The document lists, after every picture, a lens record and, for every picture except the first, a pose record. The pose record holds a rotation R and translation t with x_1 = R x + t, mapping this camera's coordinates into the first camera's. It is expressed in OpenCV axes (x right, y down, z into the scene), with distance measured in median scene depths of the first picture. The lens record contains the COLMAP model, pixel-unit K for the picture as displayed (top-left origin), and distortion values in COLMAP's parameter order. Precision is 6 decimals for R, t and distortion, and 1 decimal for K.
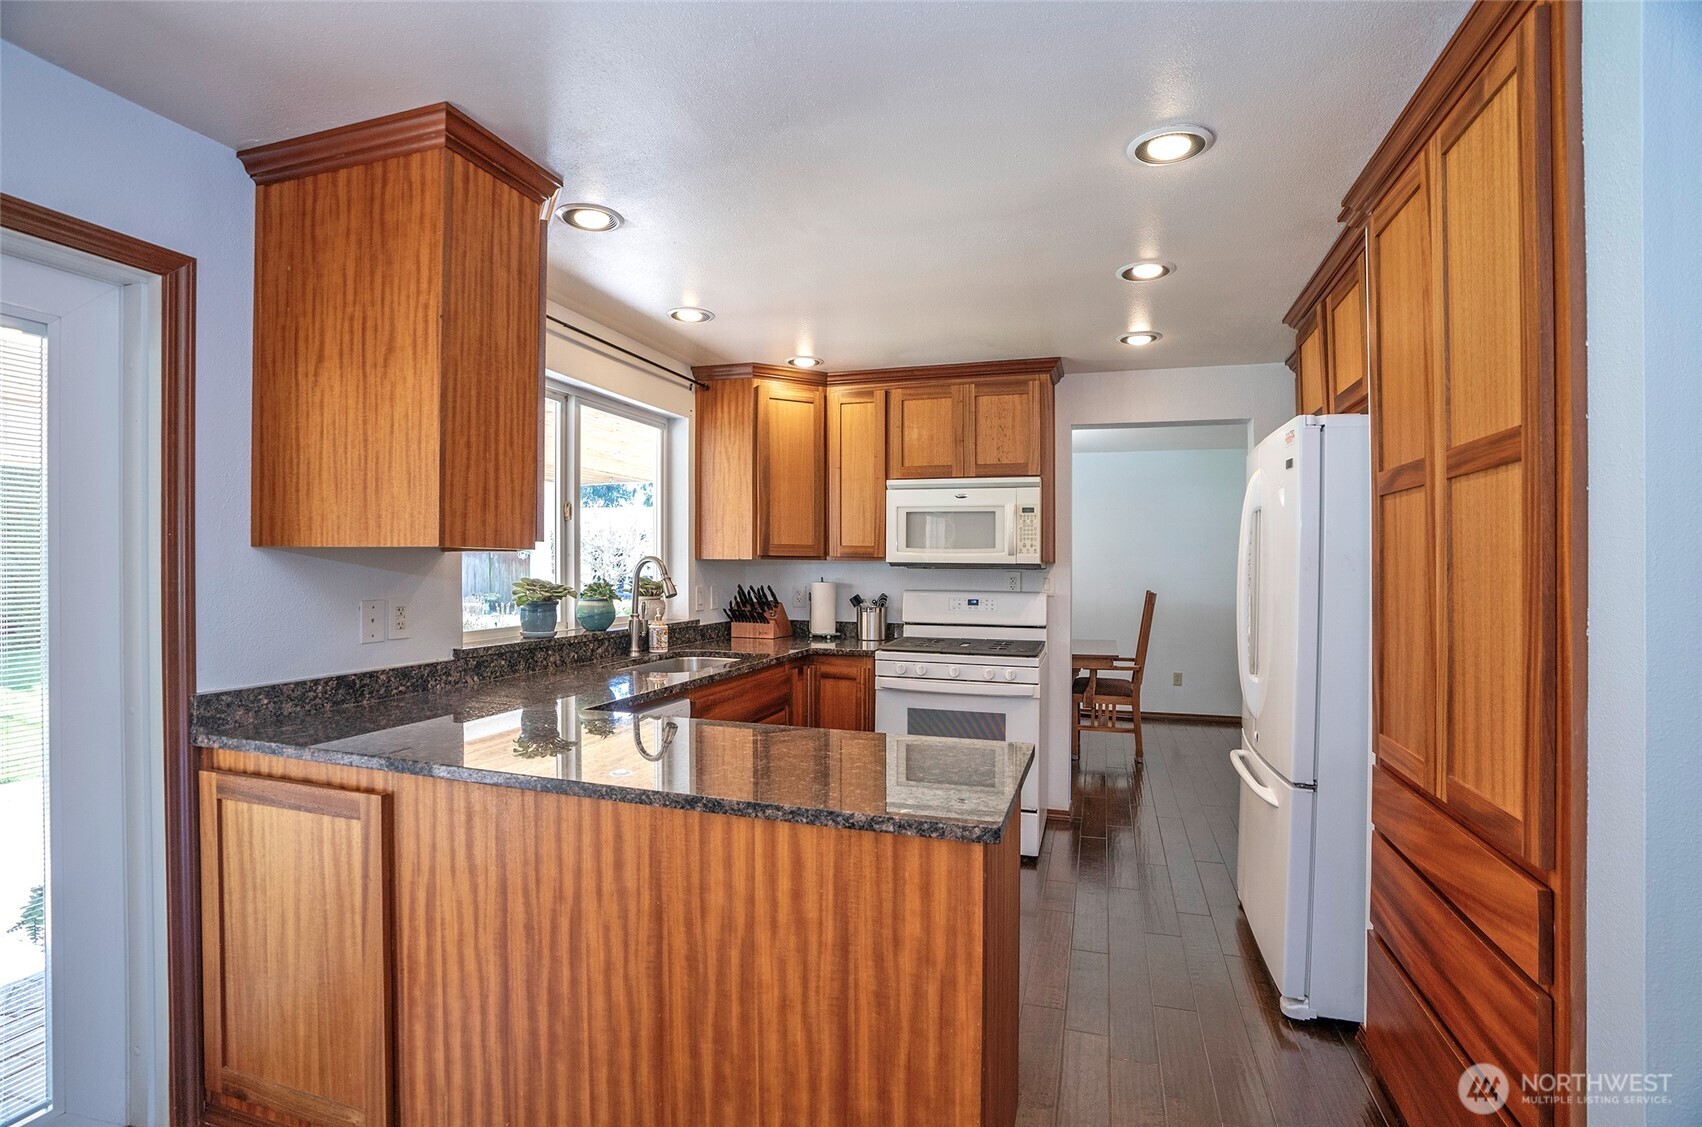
lens RADIAL K [[813.5, 0, 839.0], [0, 813.5, 553.5], [0, 0, 1]] dist [-0.043201, 0.013751]
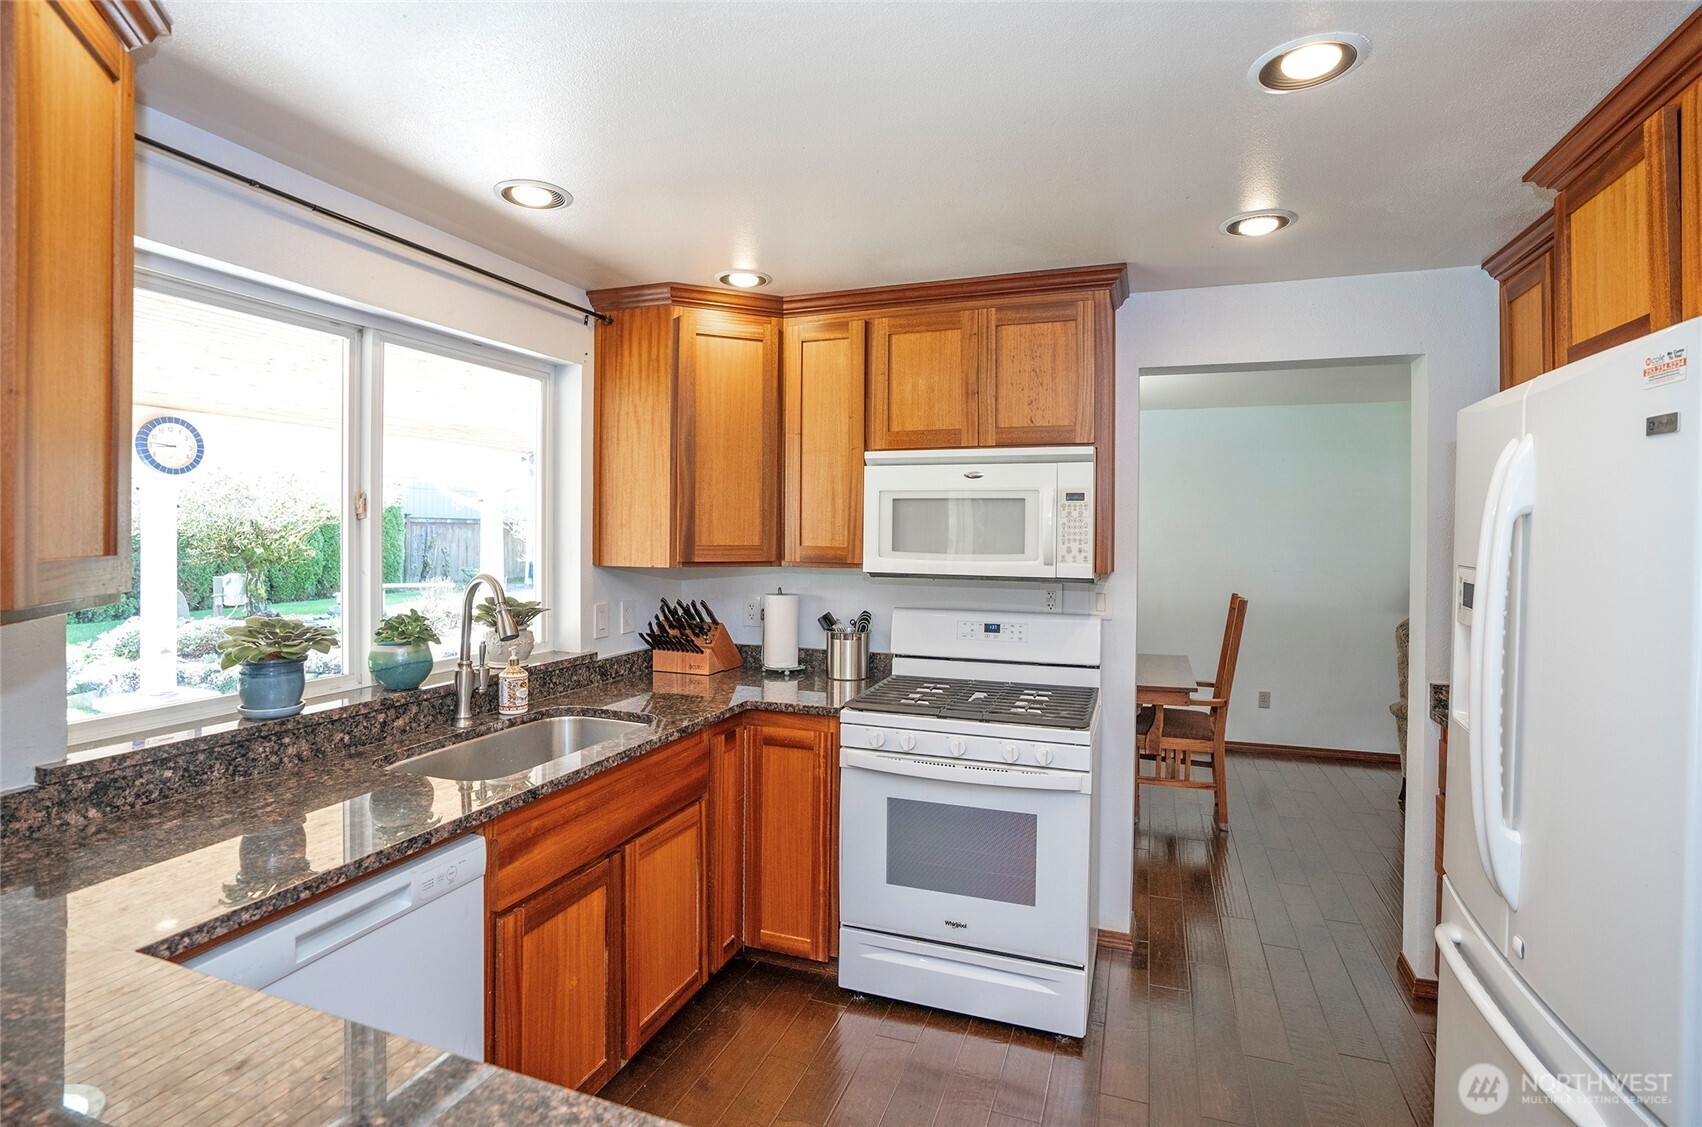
lens RADIAL K [[839.4, 0, 816.1], [0, 839.4, 539.8], [0, 0, 1]] dist [-0.038420, 0.002358]
pose [[0.997812, 0.001913, -0.066084, 0.064806], [-0.000181, 0.999656, 0.026210, -0.035041], [0.066111, -0.026141, 0.997470, 0.293441]]
